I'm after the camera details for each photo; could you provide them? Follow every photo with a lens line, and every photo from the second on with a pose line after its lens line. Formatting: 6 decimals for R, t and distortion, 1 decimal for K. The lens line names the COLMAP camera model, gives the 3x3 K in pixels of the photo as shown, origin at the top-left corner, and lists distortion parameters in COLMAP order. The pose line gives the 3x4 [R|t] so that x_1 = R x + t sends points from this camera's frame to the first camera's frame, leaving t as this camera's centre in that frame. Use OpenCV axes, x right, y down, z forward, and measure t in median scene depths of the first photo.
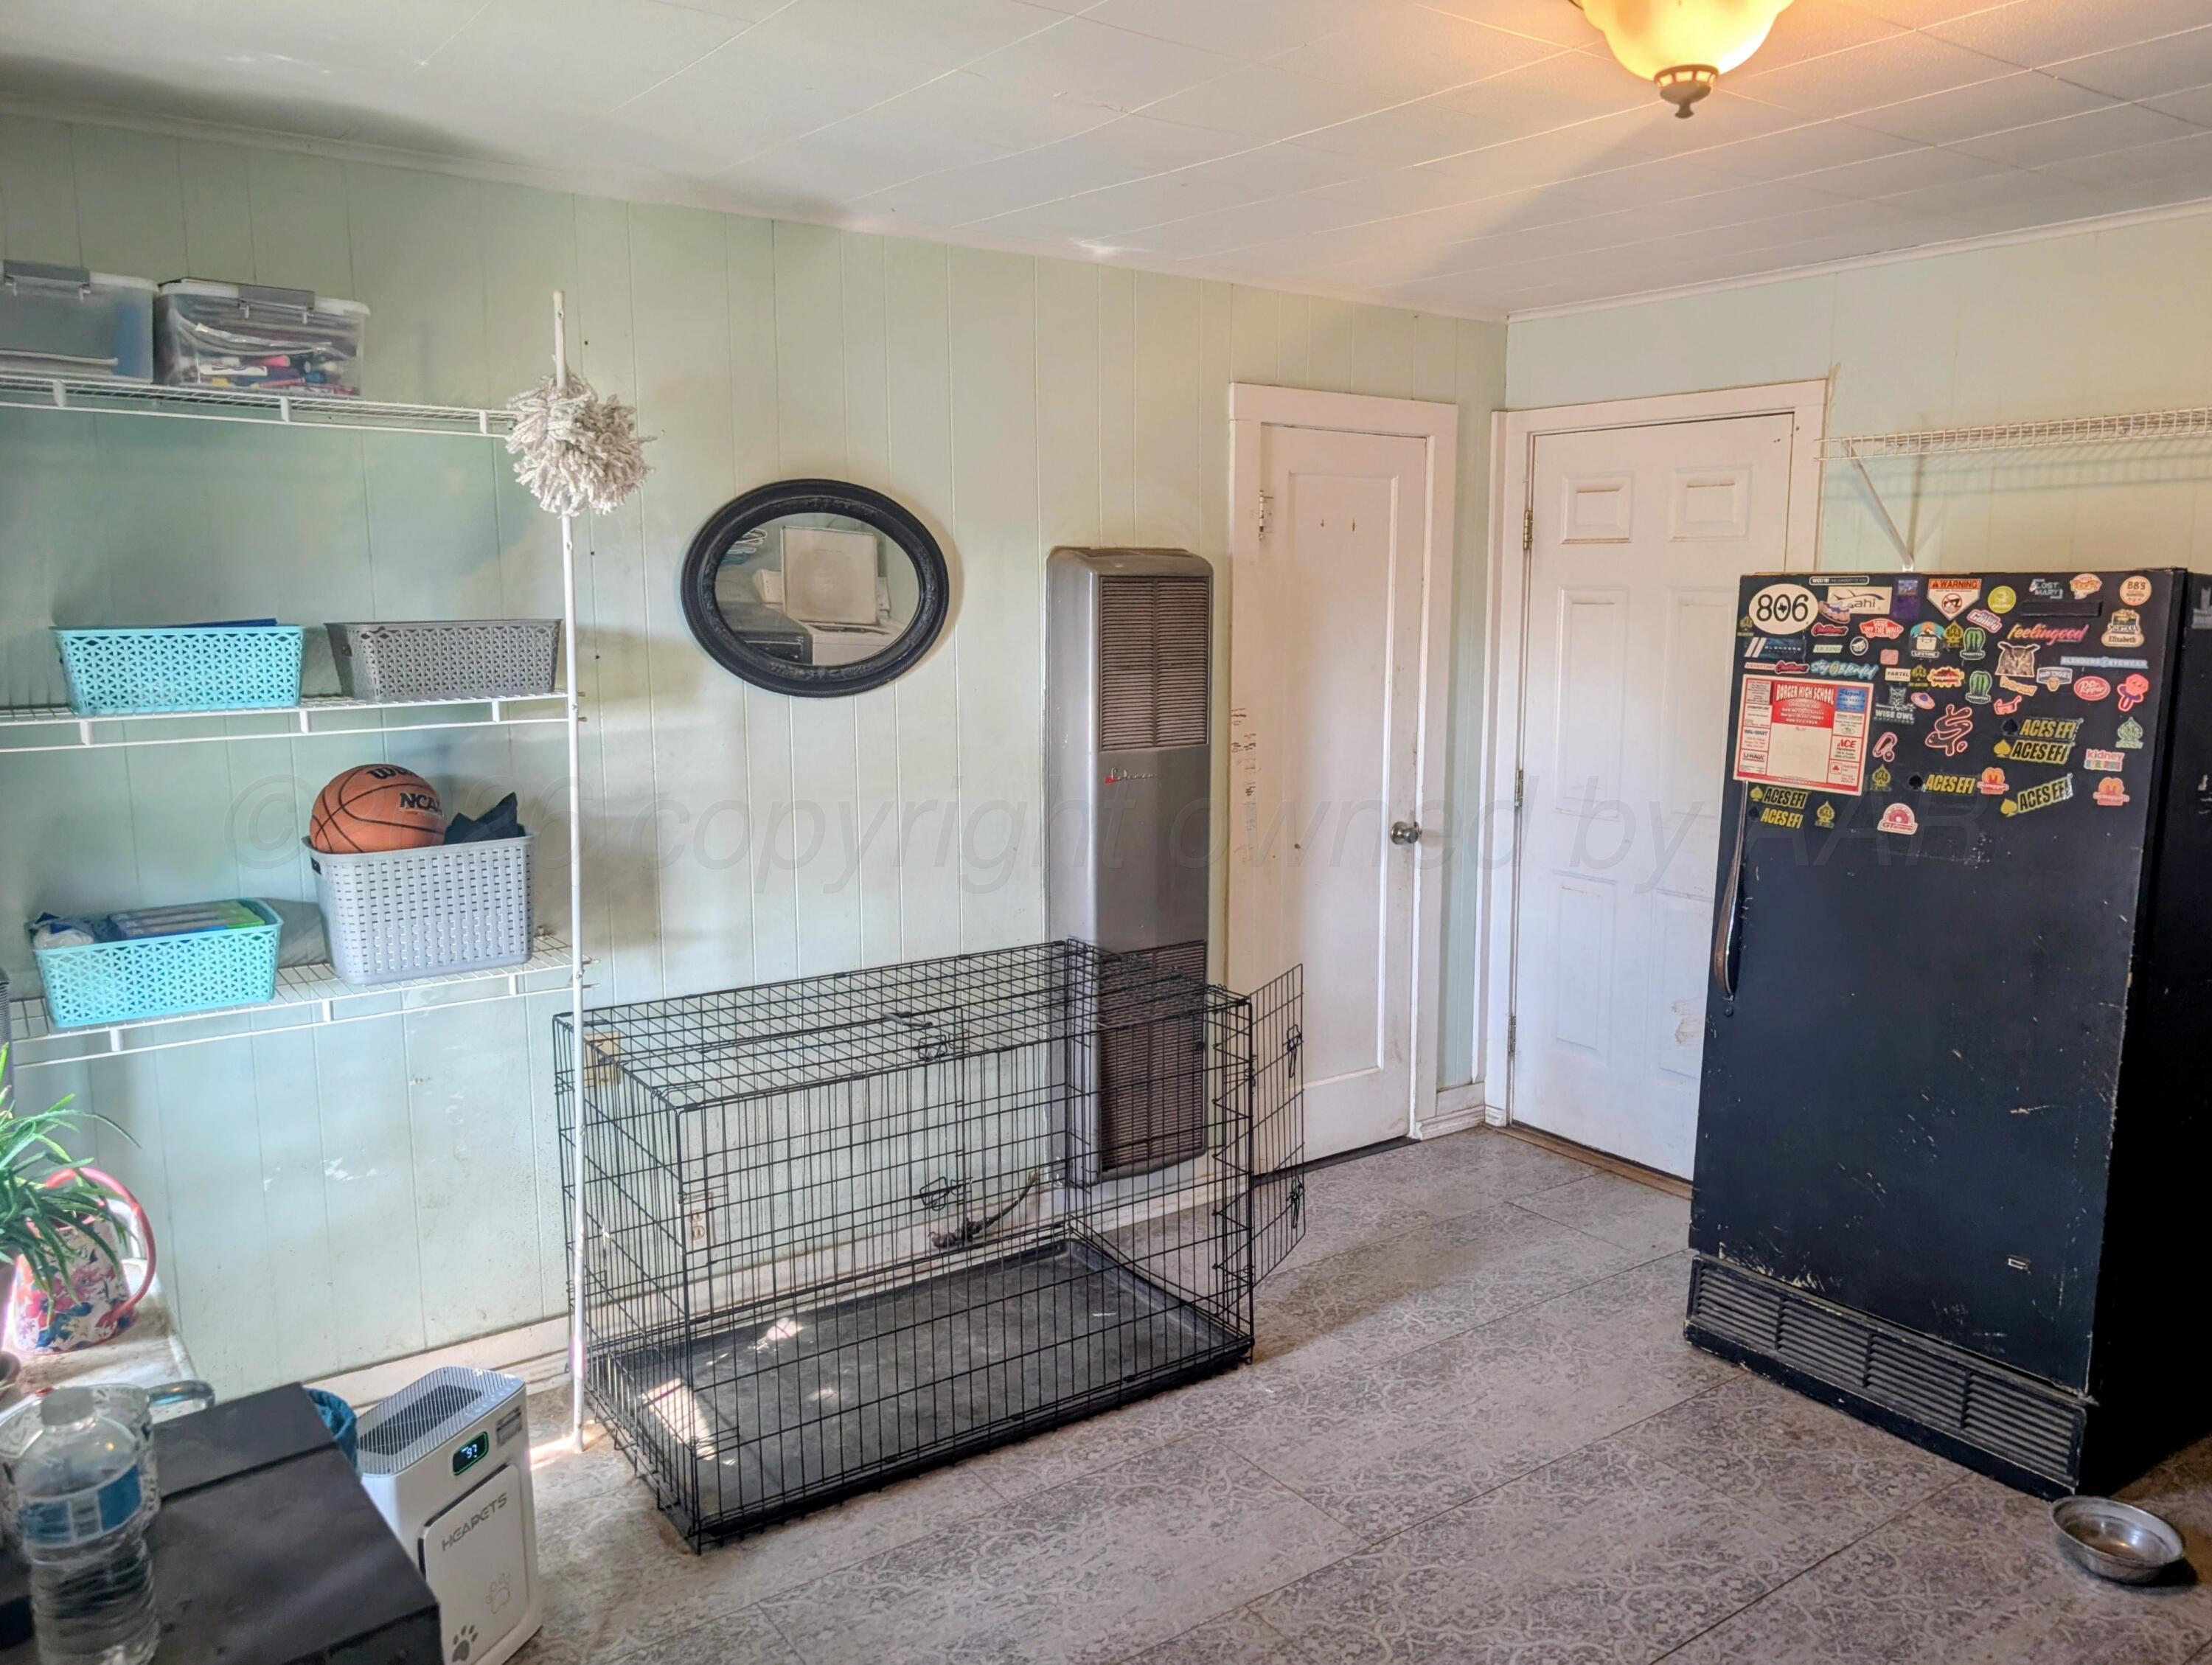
lens RADIAL K [[1659.7, 0, 1106.0], [0, 1659.7, 832.5], [0, 0, 1]] dist [0.017890, -0.027744]
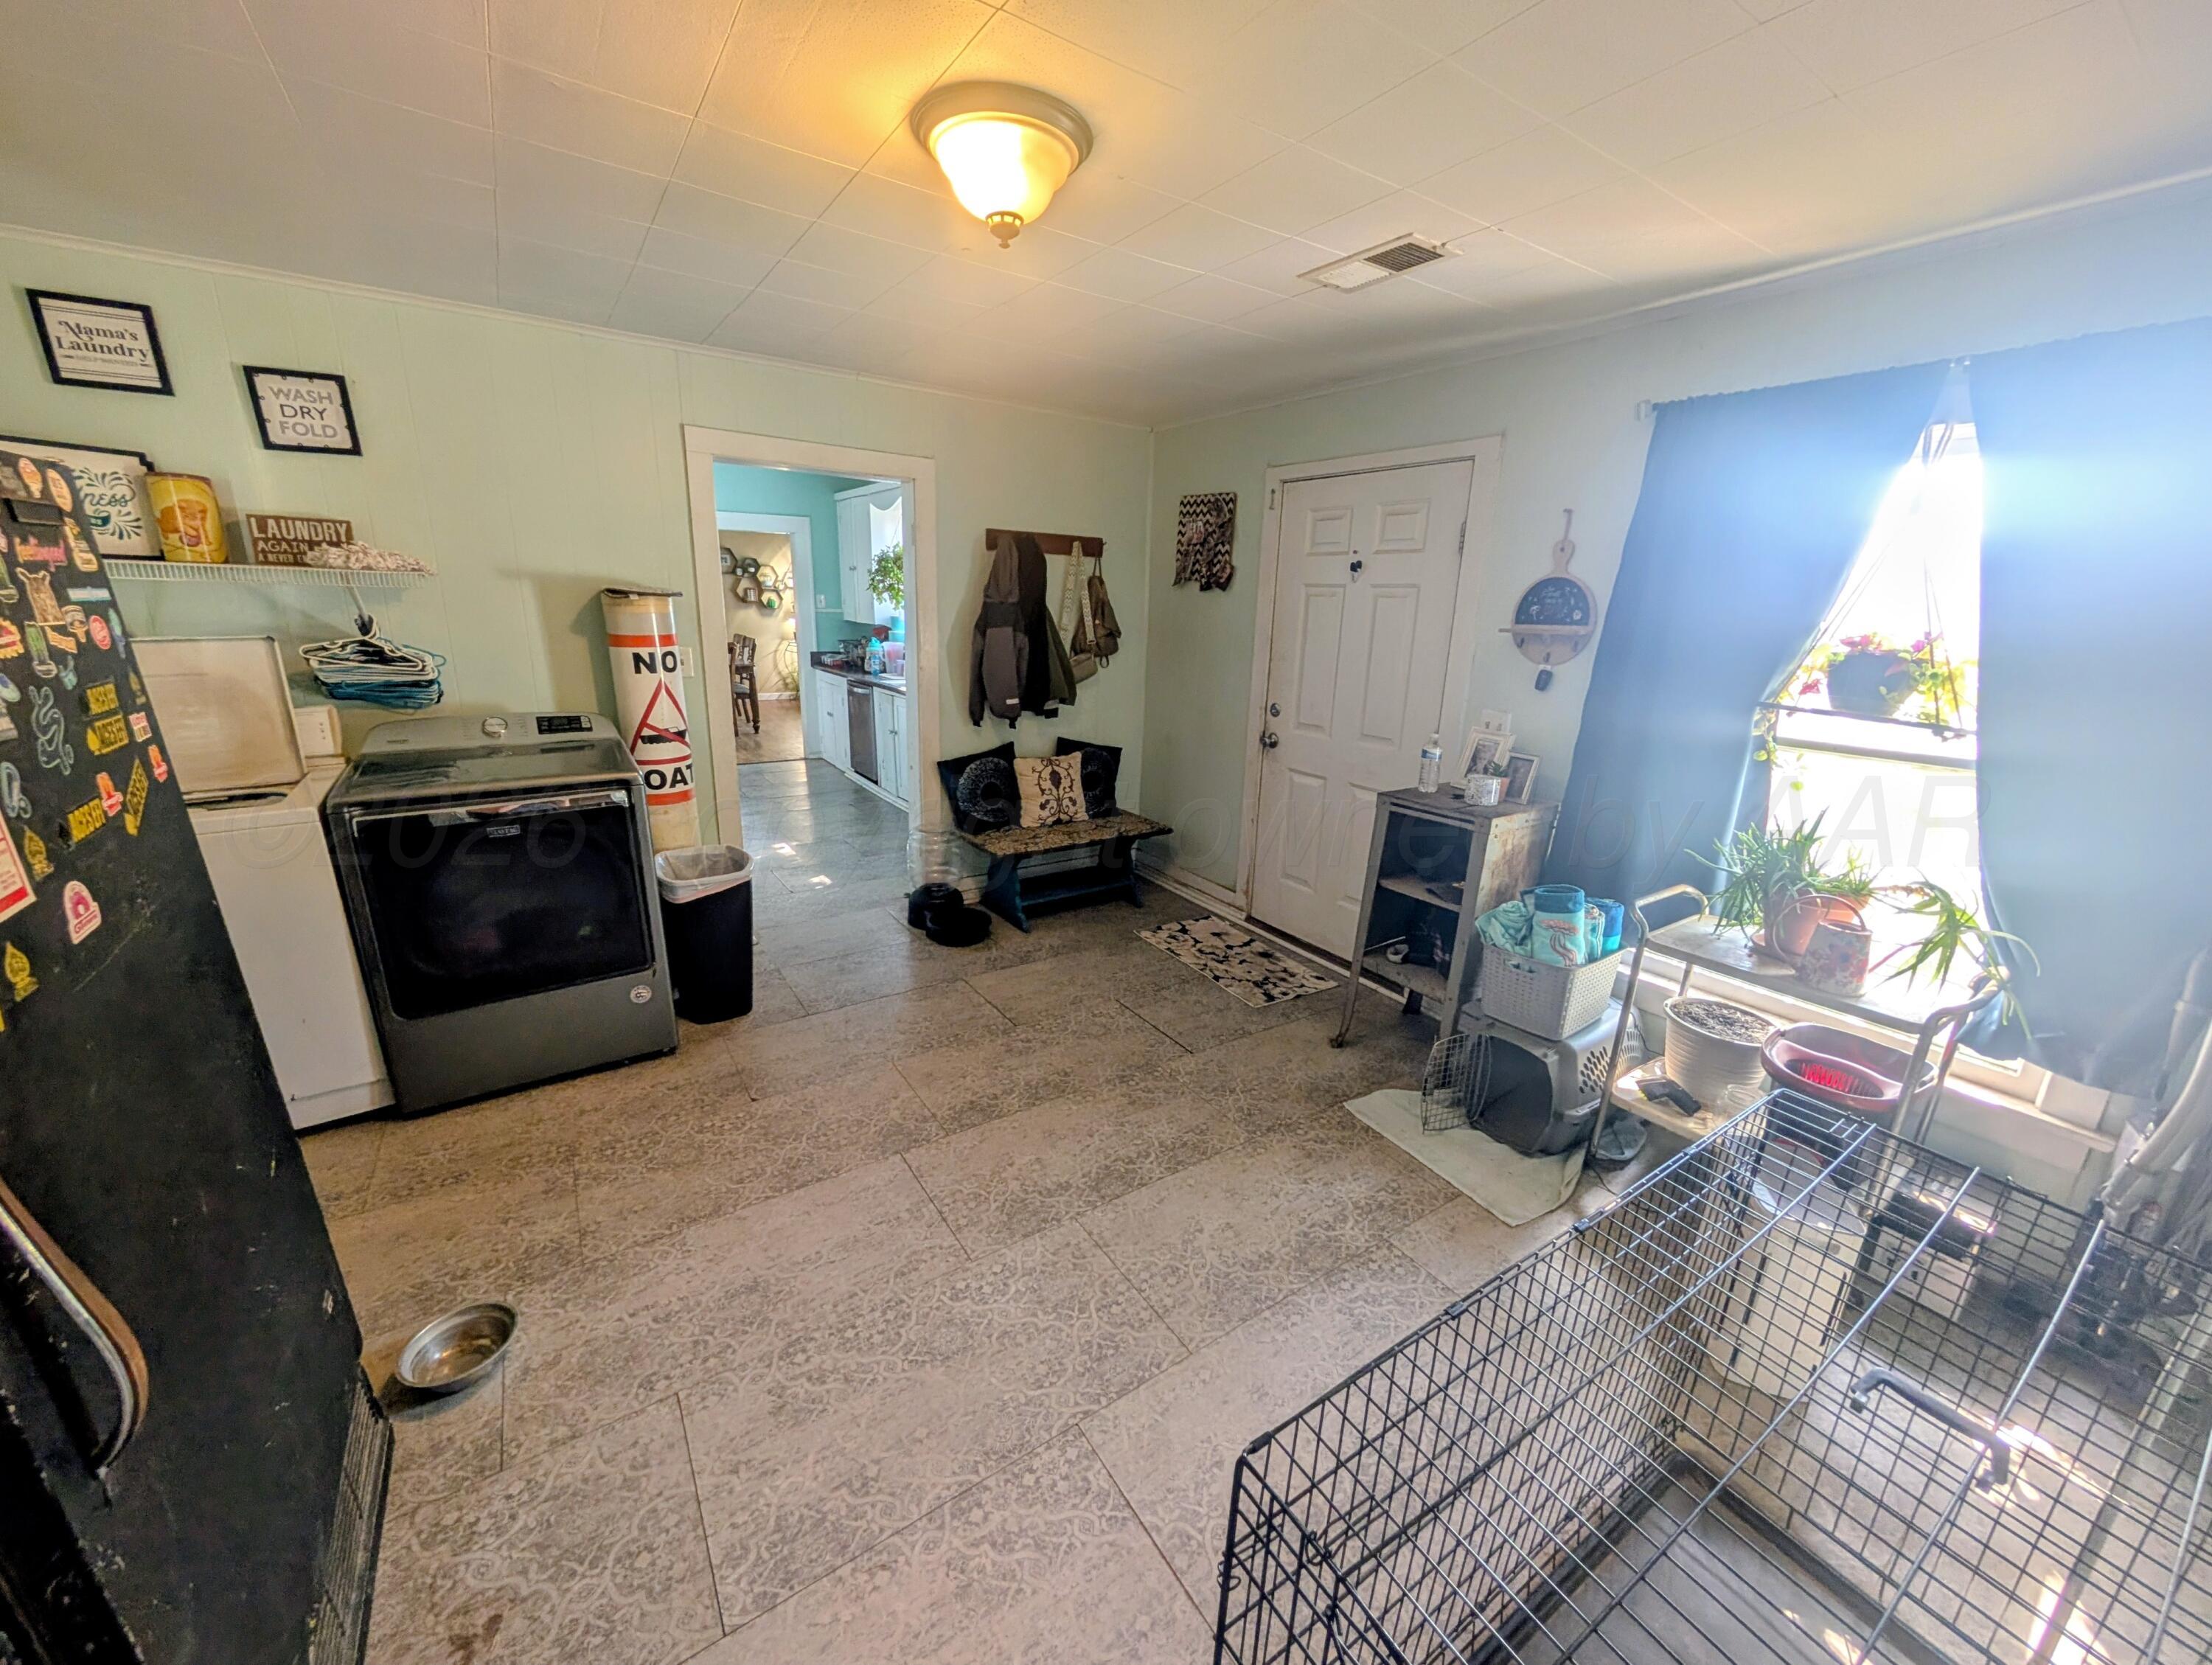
lens RADIAL K [[850.8, 0, 1106.0], [0, 850.8, 832.5], [0, 0, 1]] dist [-0.004310, 0.000323]
pose [[-0.999493, -0.027726, 0.015675, 0.135132], [-0.018453, 0.905231, 0.424518, -0.160219], [-0.025959, 0.424013, -0.905284, 1.263061]]
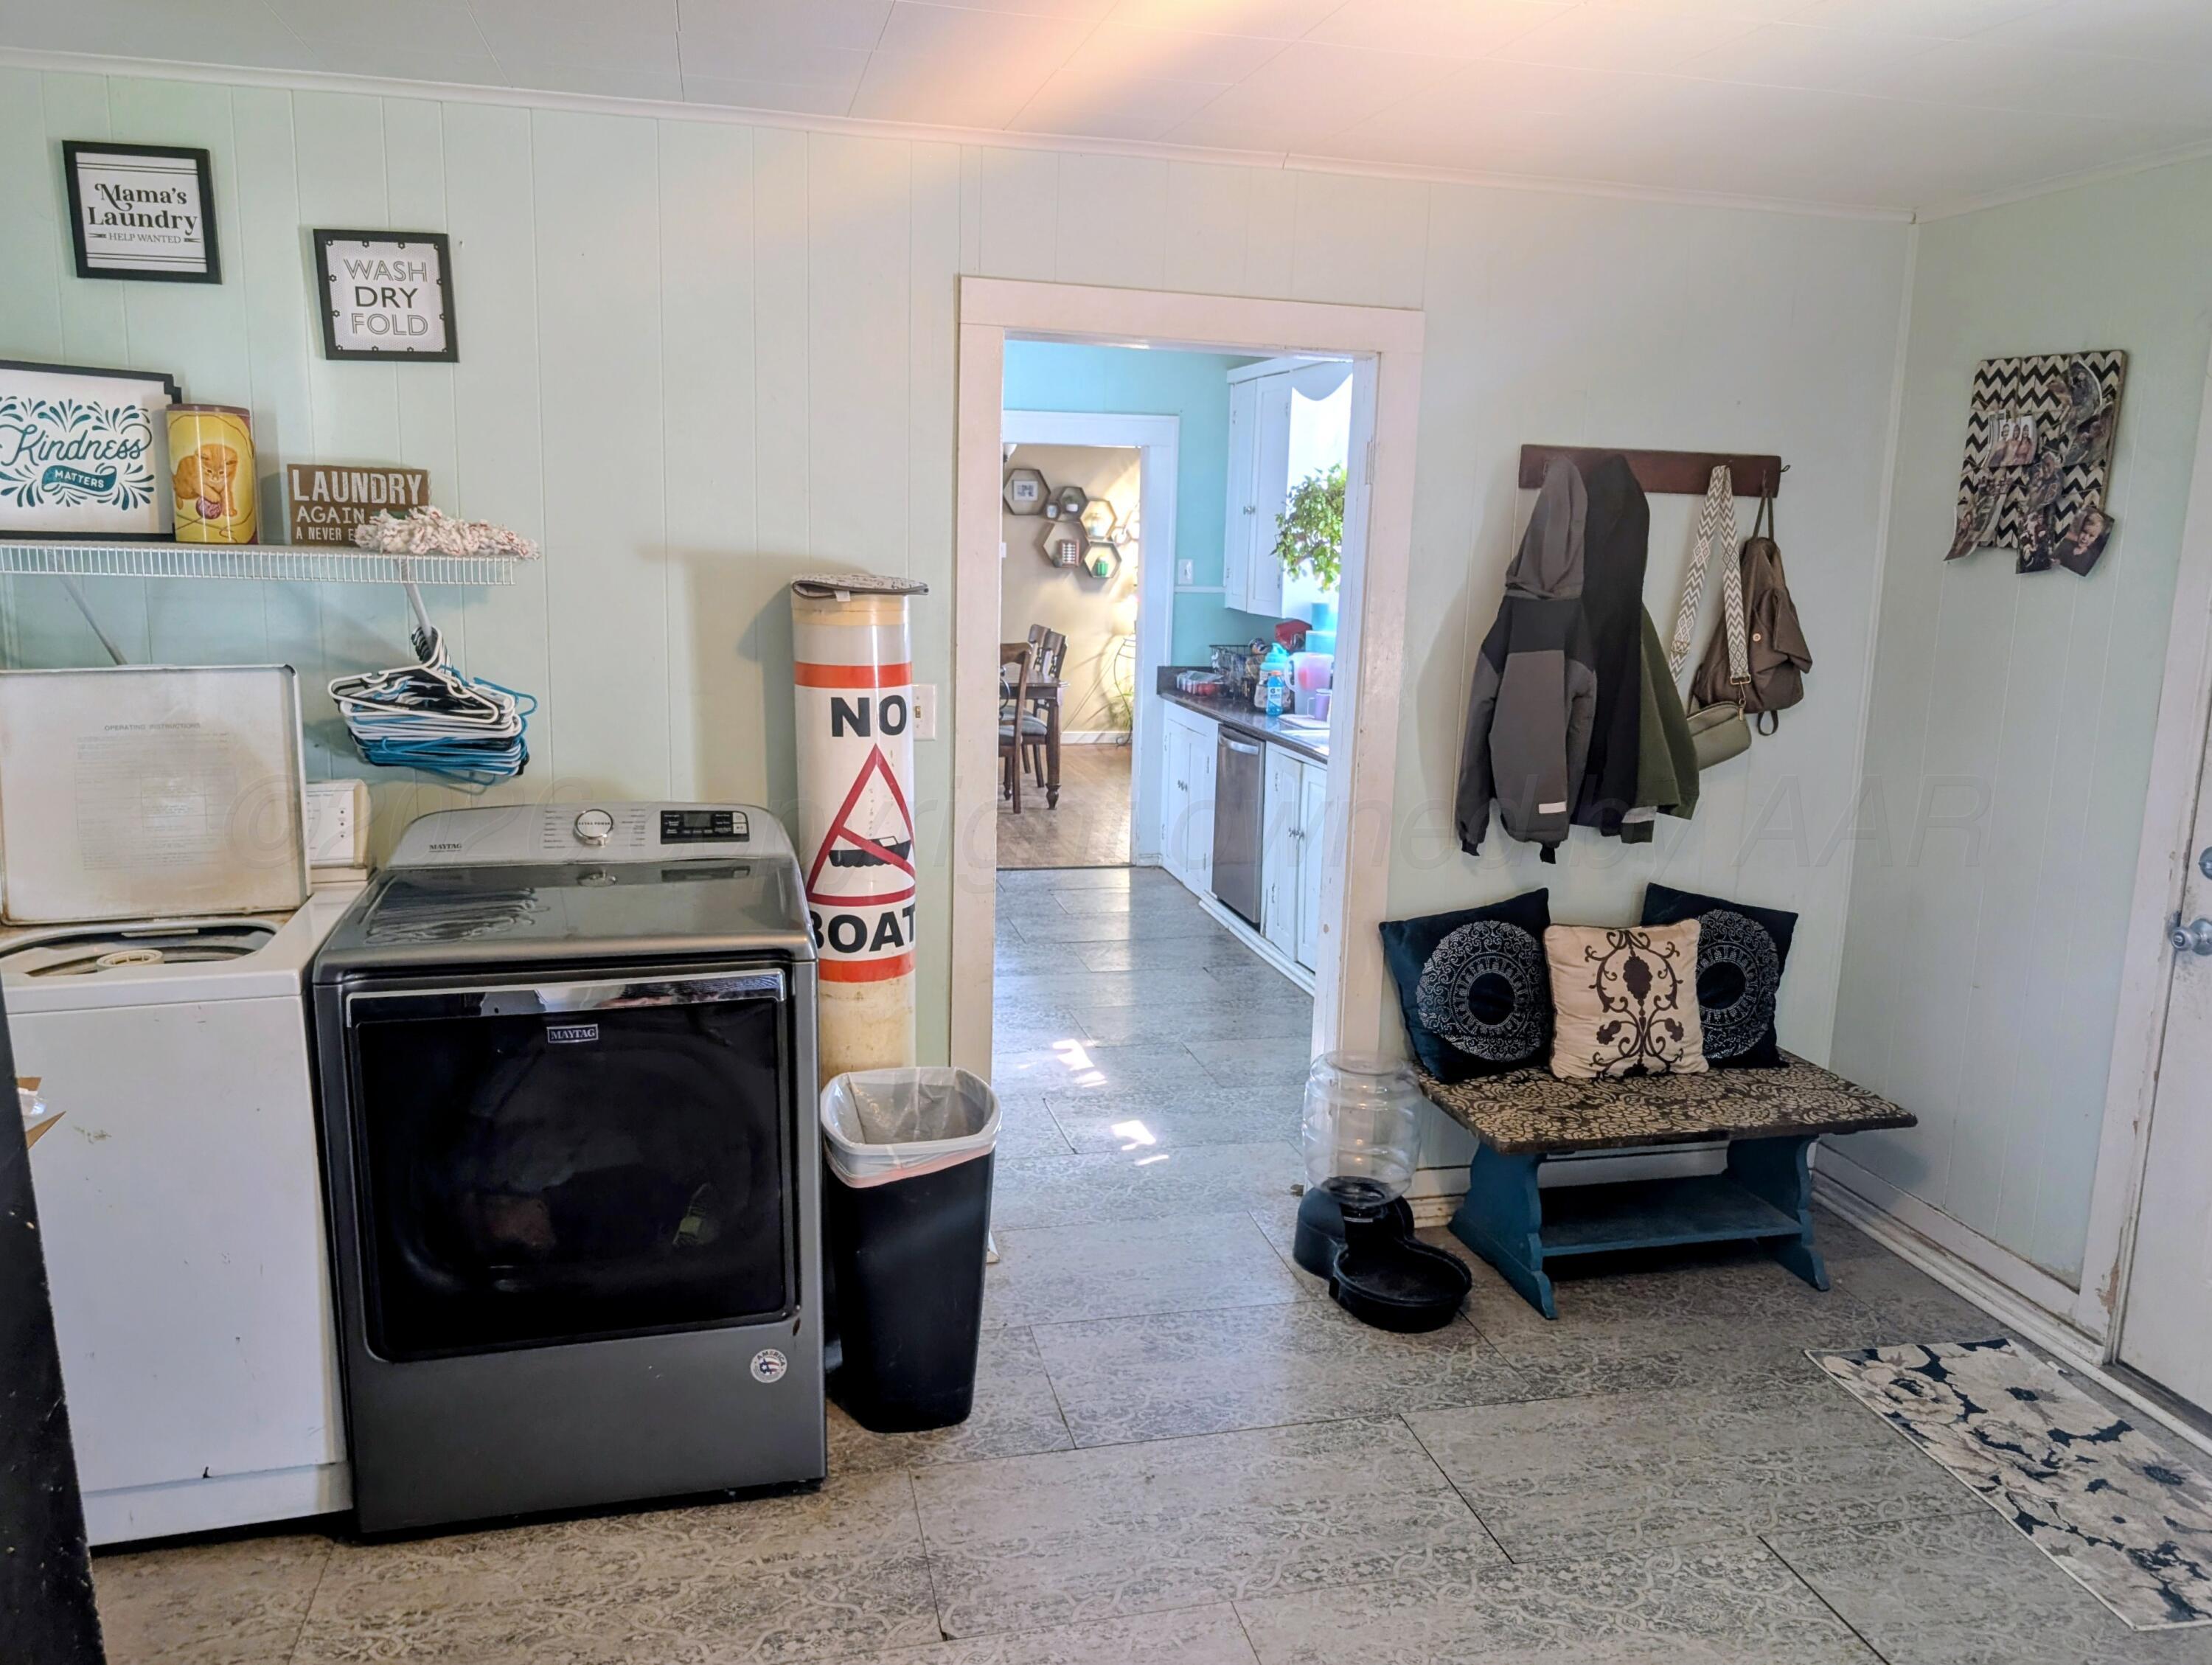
lens RADIAL K [[1659.7, 0, 1106.0], [0, 1659.7, 832.5], [0, 0, 1]] dist [0.017890, -0.027744]
pose [[-0.926073, -0.085355, 0.367565, 0.149995], [0.044247, 0.942798, 0.330415, -0.167556], [-0.374742, 0.322251, -0.869323, 1.204832]]
